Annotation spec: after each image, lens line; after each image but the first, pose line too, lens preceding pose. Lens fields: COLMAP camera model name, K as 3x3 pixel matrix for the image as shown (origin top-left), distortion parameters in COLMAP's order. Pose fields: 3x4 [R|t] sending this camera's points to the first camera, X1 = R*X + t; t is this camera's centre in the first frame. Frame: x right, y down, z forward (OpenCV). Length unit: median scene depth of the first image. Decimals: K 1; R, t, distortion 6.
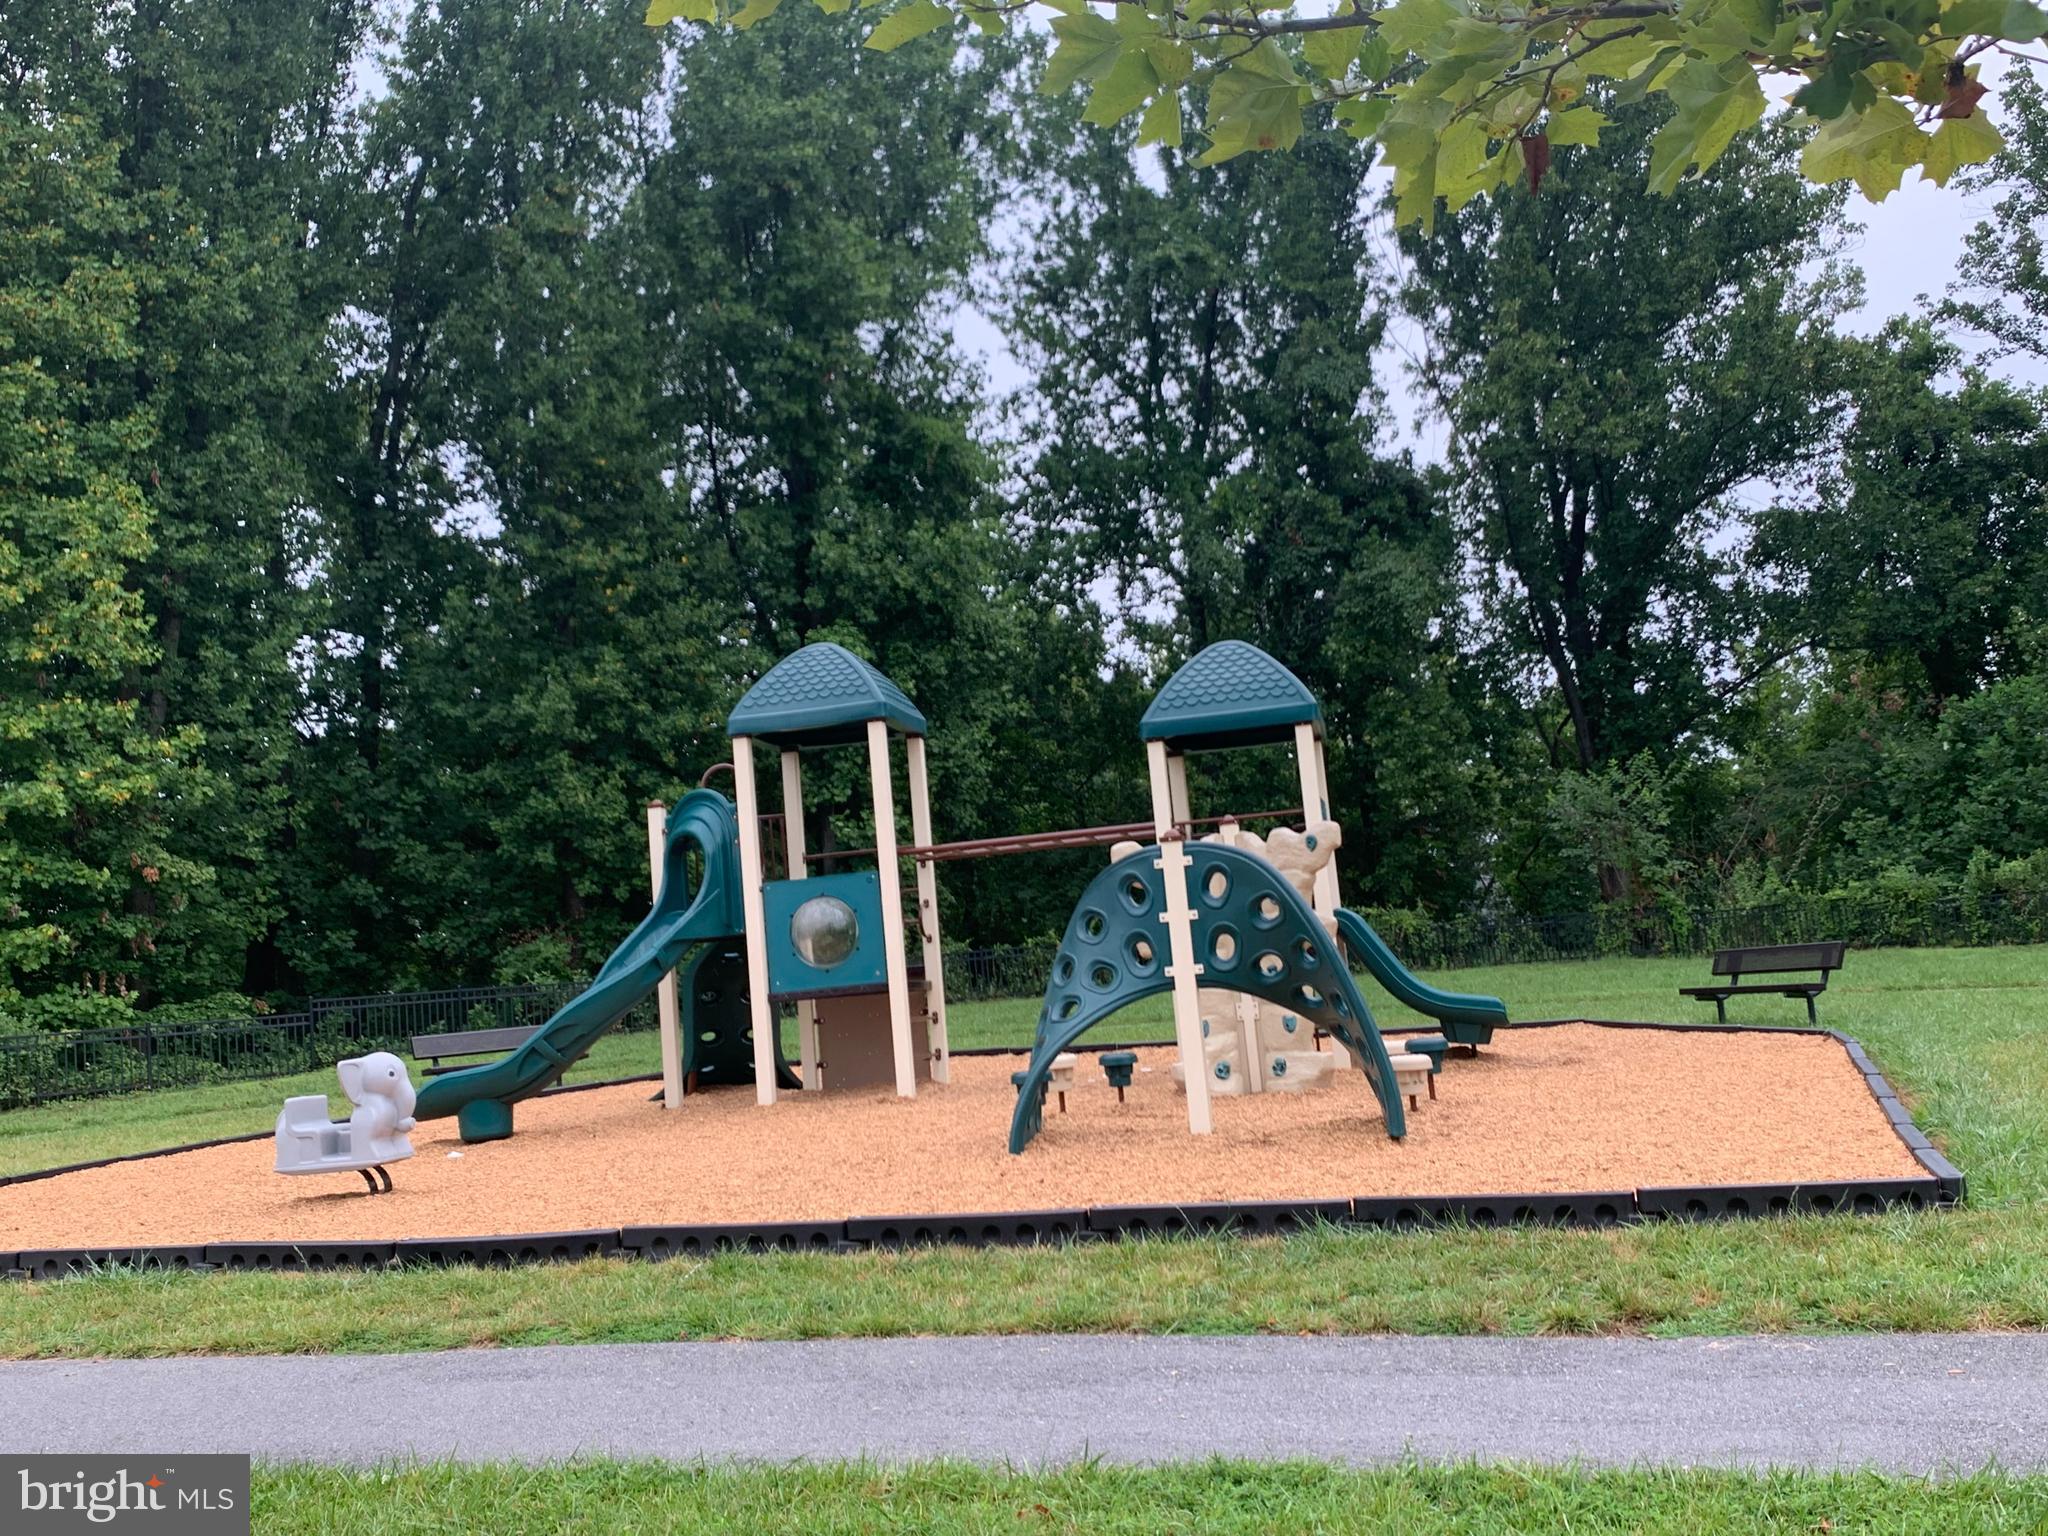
lens RADIAL K [[1848.5, 0, 1024.0], [0, 1848.5, 768.0], [0, 0, 1]] dist [0.105234, -0.193795]
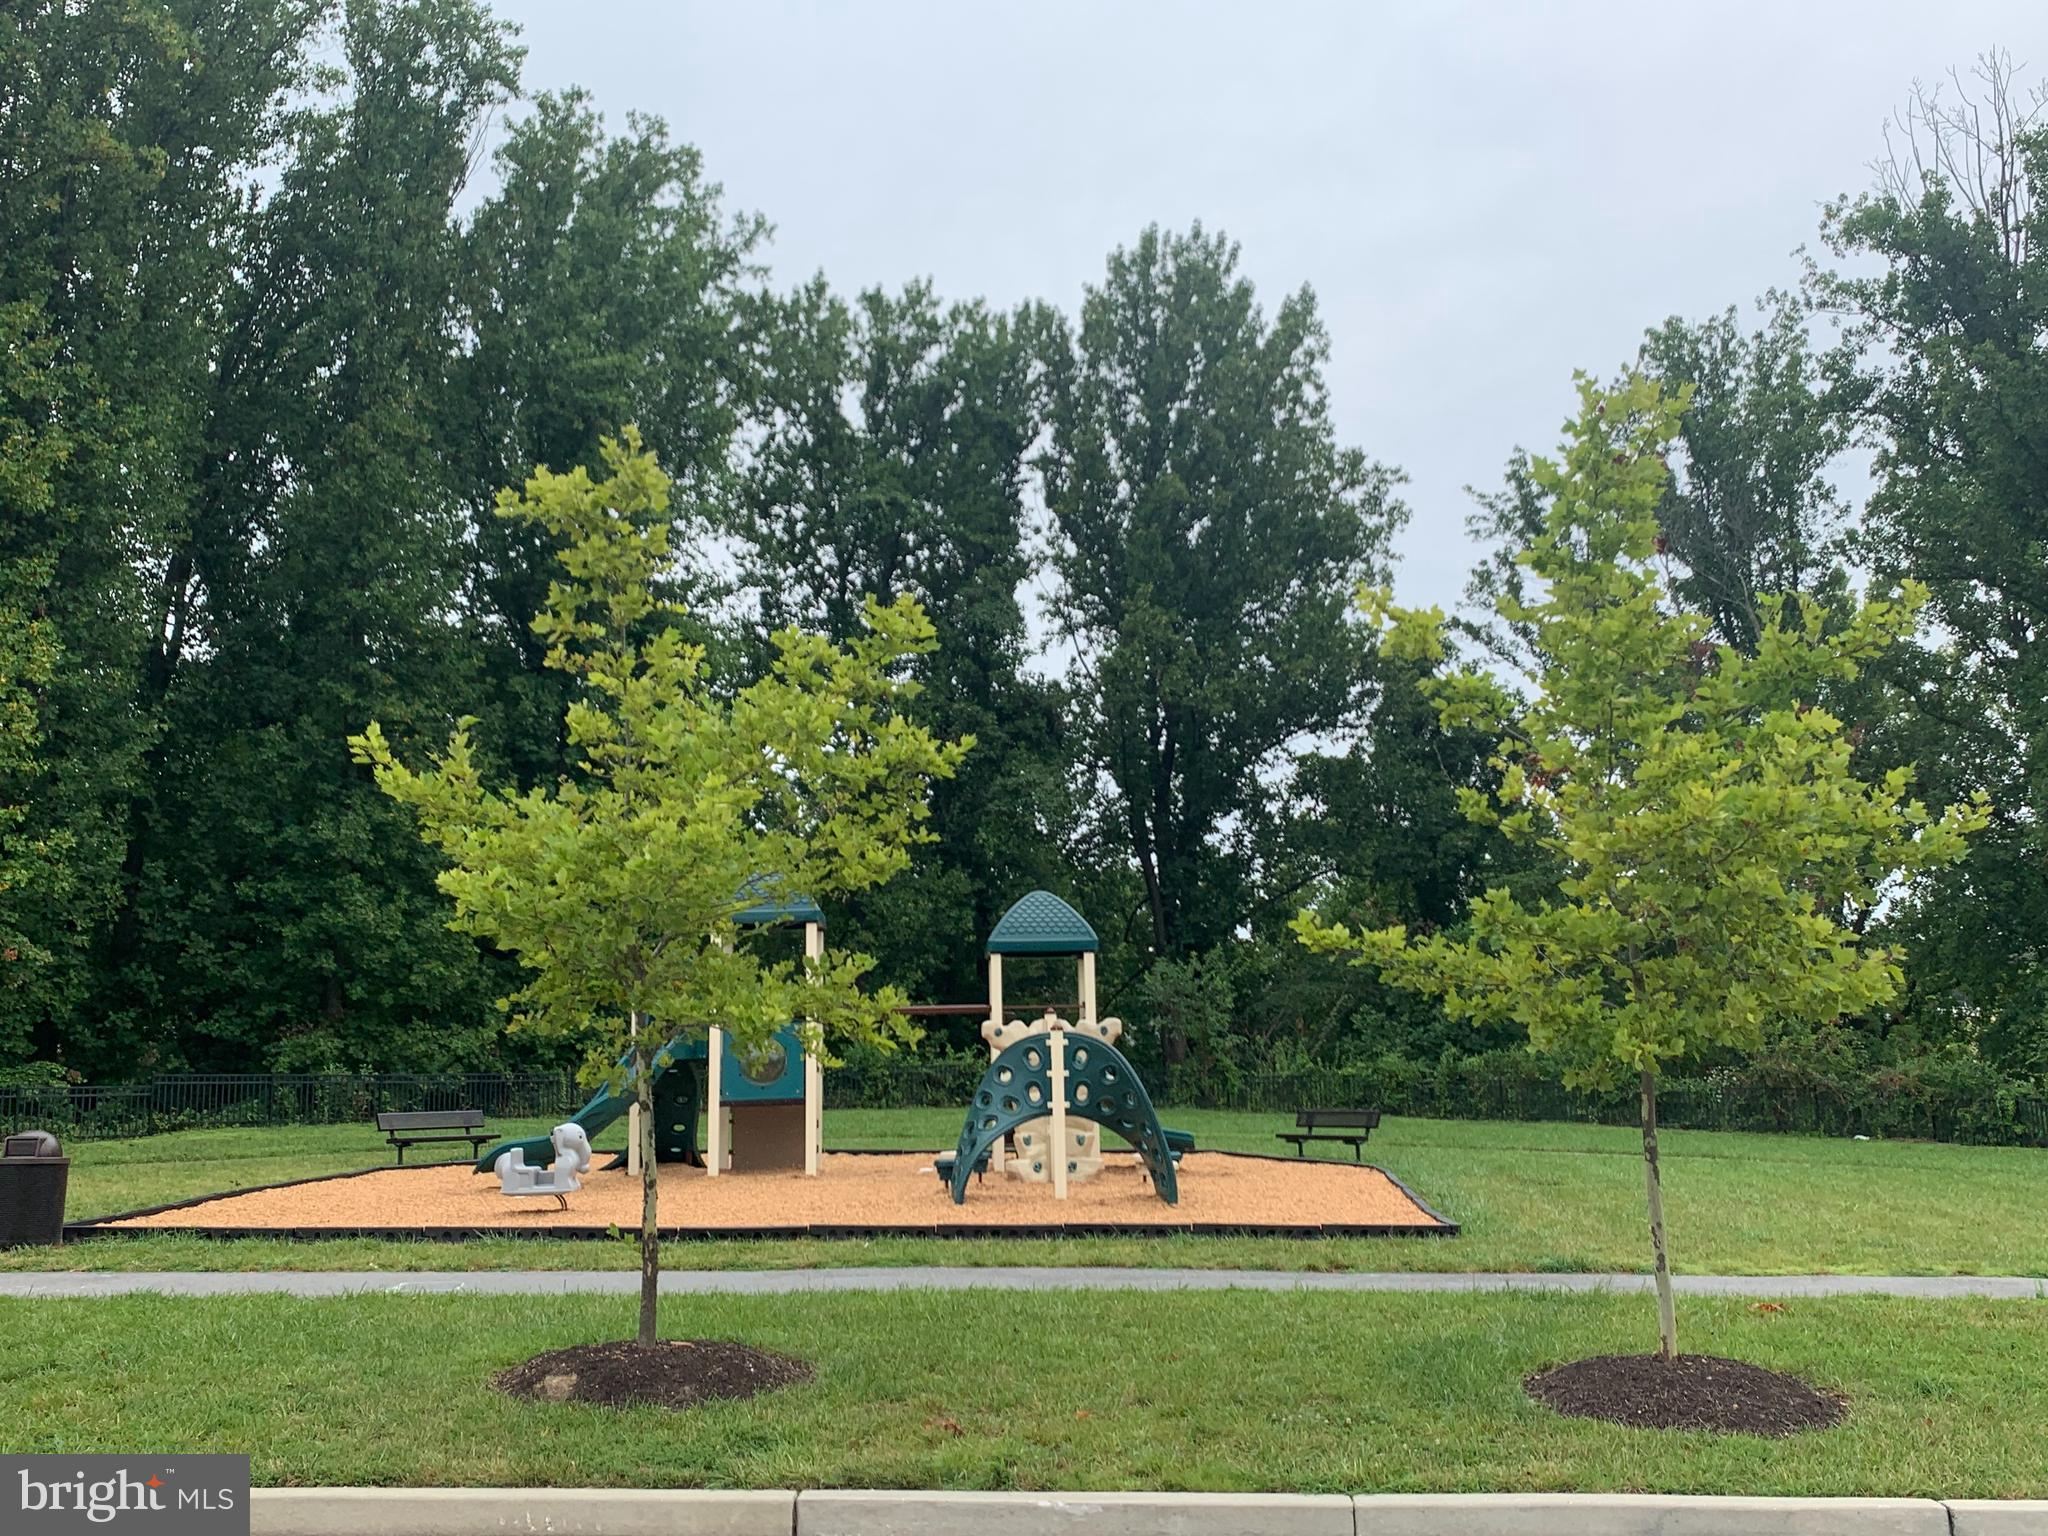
lens RADIAL K [[1848.5, 0, 1024.0], [0, 1848.5, 768.0], [0, 0, 1]] dist [0.105234, -0.193795]
pose [[0.964103, 0.110212, 0.241575, -0.127563], [-0.093958, 0.992529, -0.077837, -0.021441], [-0.248348, 0.052345, 0.967255, -0.224256]]
